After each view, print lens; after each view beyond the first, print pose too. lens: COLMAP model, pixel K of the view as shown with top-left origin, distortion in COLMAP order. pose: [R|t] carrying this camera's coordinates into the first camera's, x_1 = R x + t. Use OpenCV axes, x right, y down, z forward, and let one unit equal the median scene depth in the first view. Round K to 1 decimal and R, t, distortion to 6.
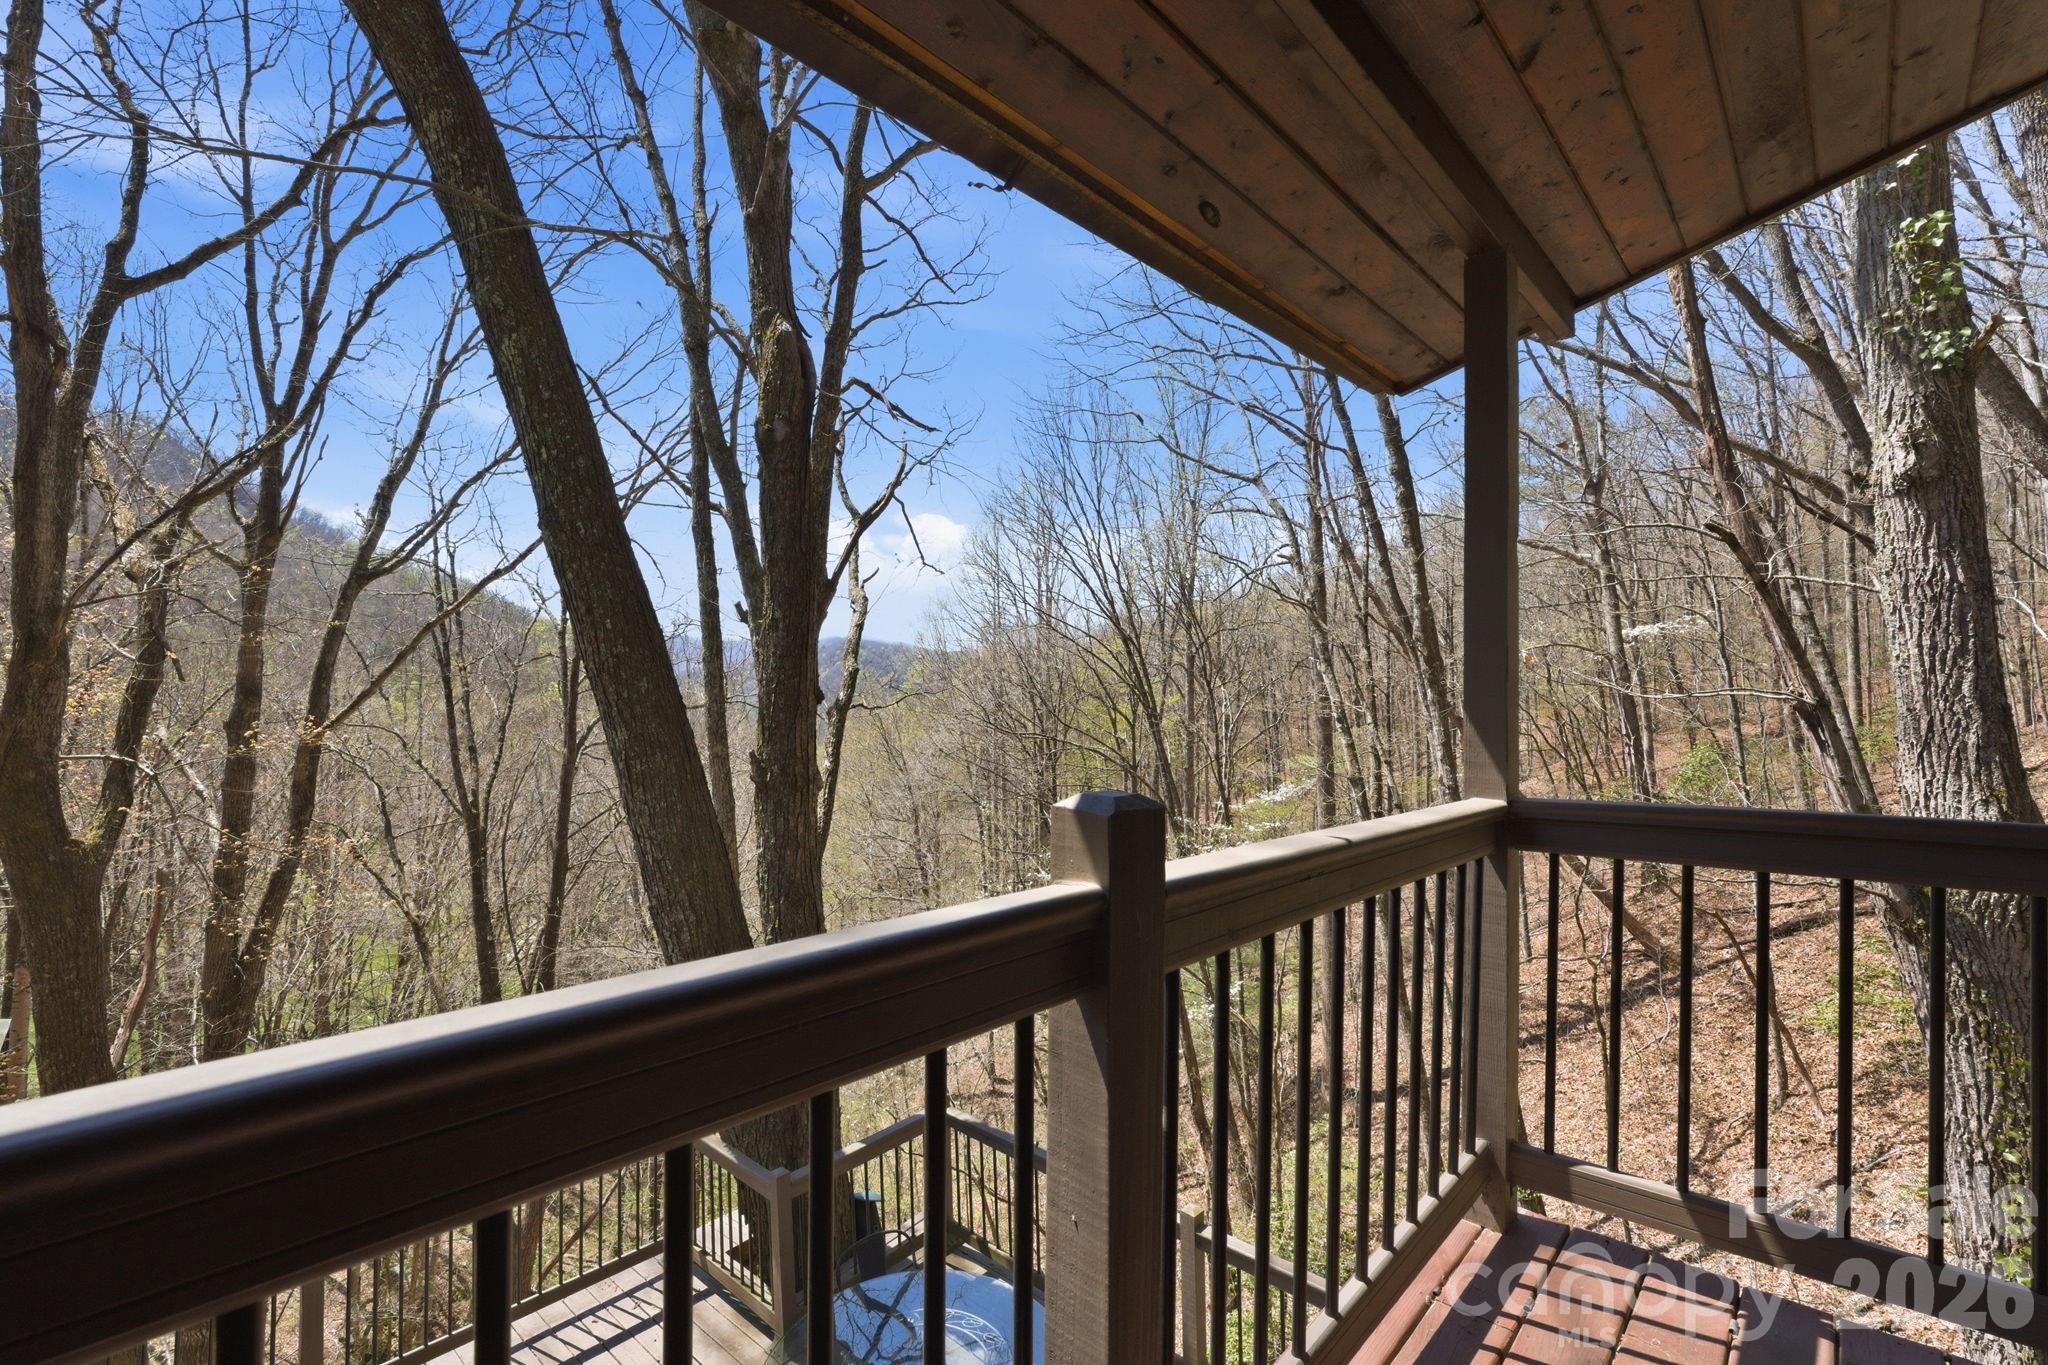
lens RADIAL K [[902.3, 0, 1025.3], [0, 902.3, 690.7], [0, 0, 1]] dist [-0.002414, 0.000458]
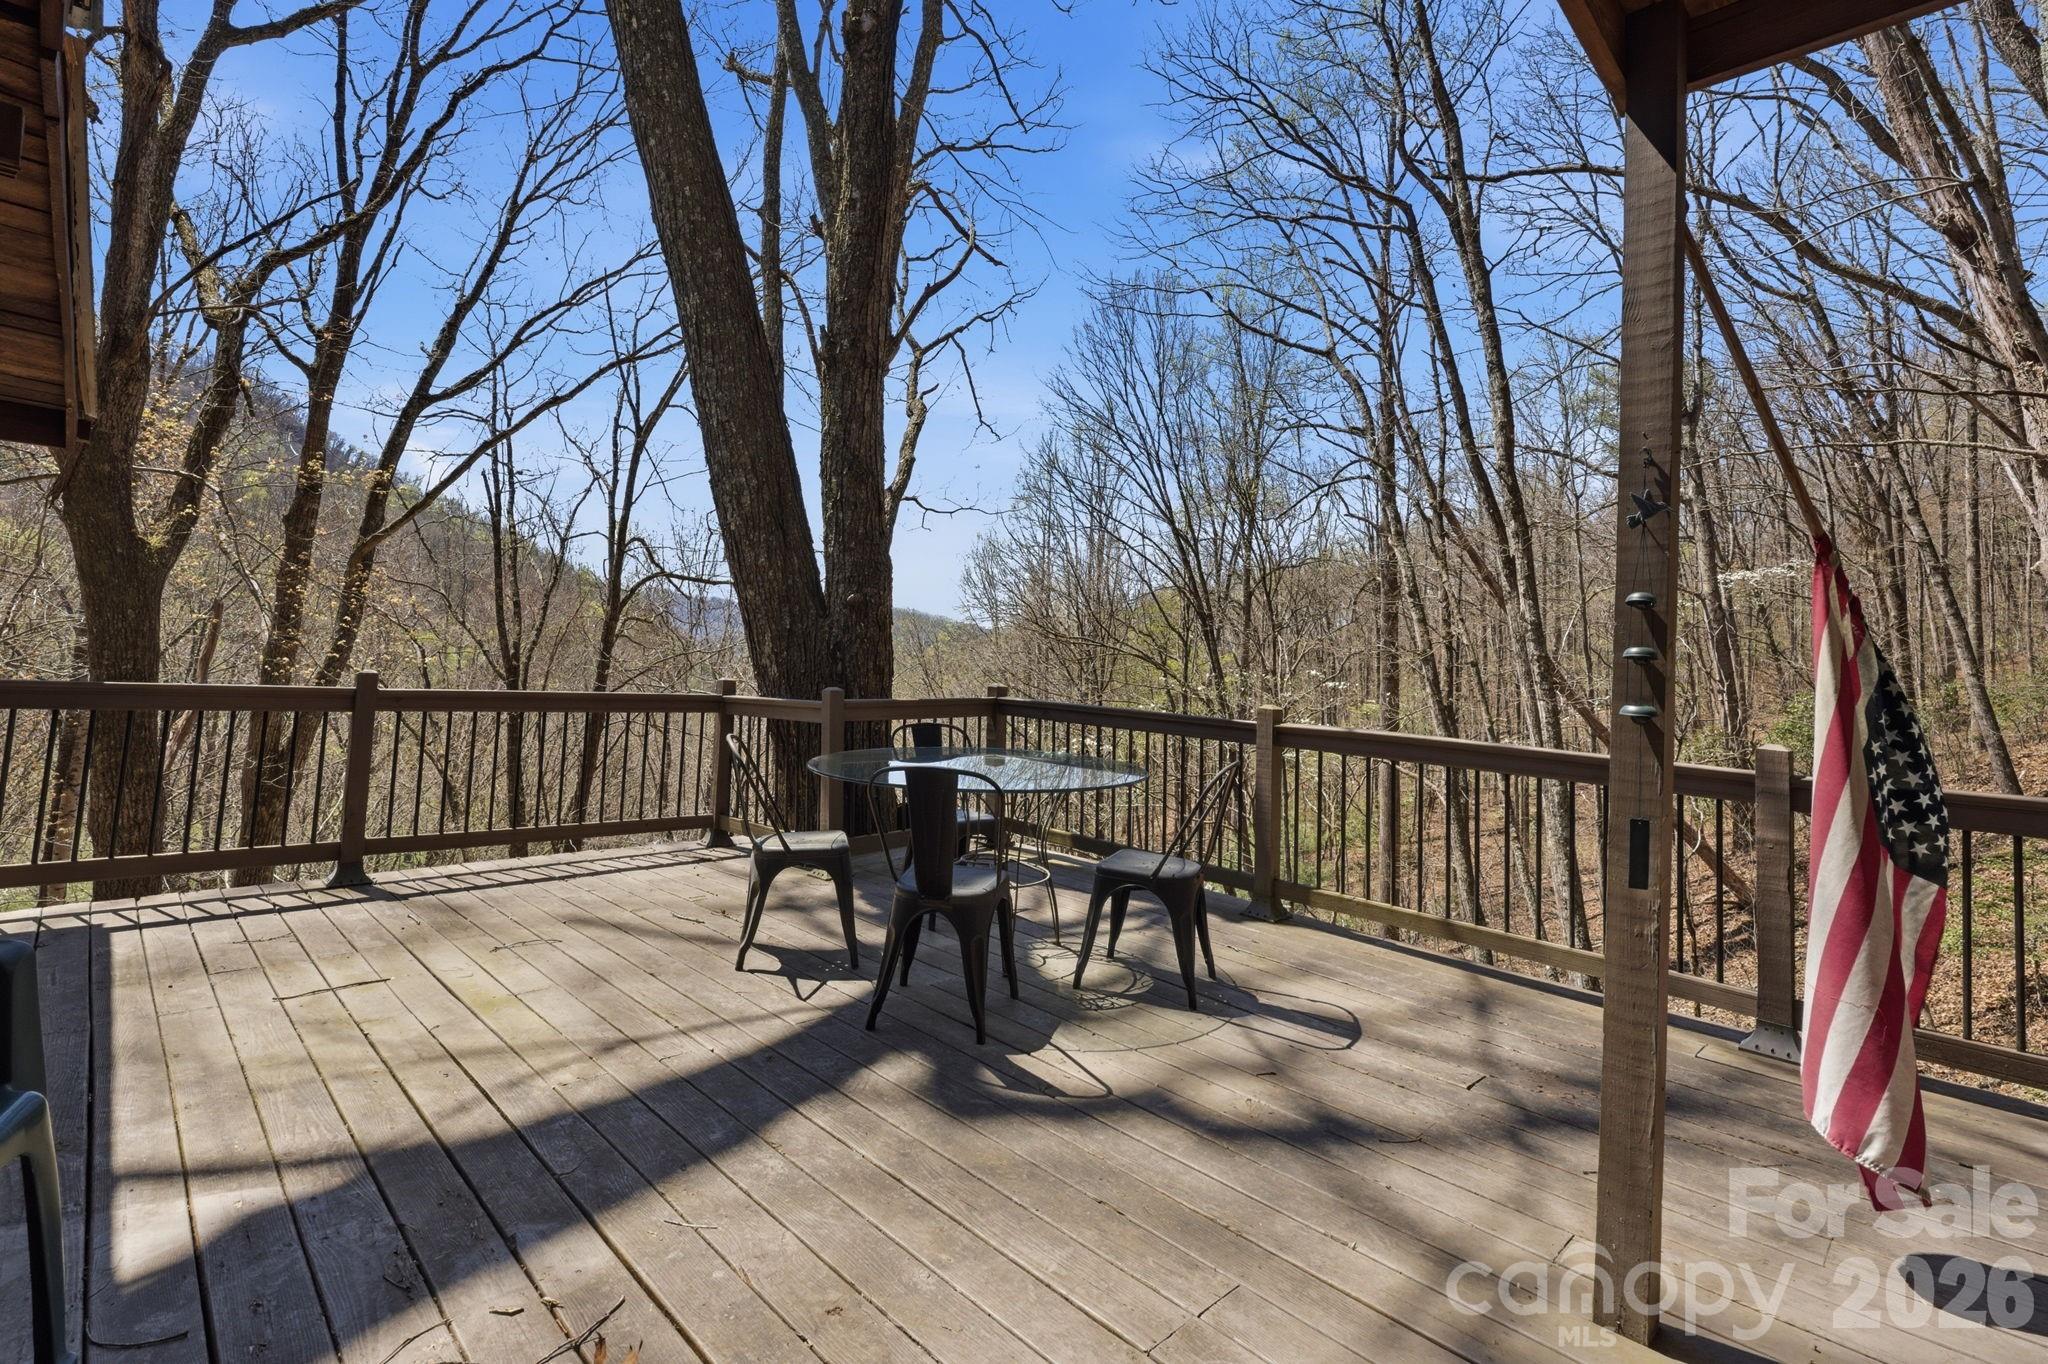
lens RADIAL K [[933.6, 0, 1018.3], [0, 933.6, 668.9], [0, 0, 1]] dist [0.002081, -0.001230]
pose [[0.997620, 0.046384, -0.051027, -0.008894], [-0.048212, 0.998217, -0.035186, 0.189648], [0.049304, 0.037562, 0.998077, 0.004869]]
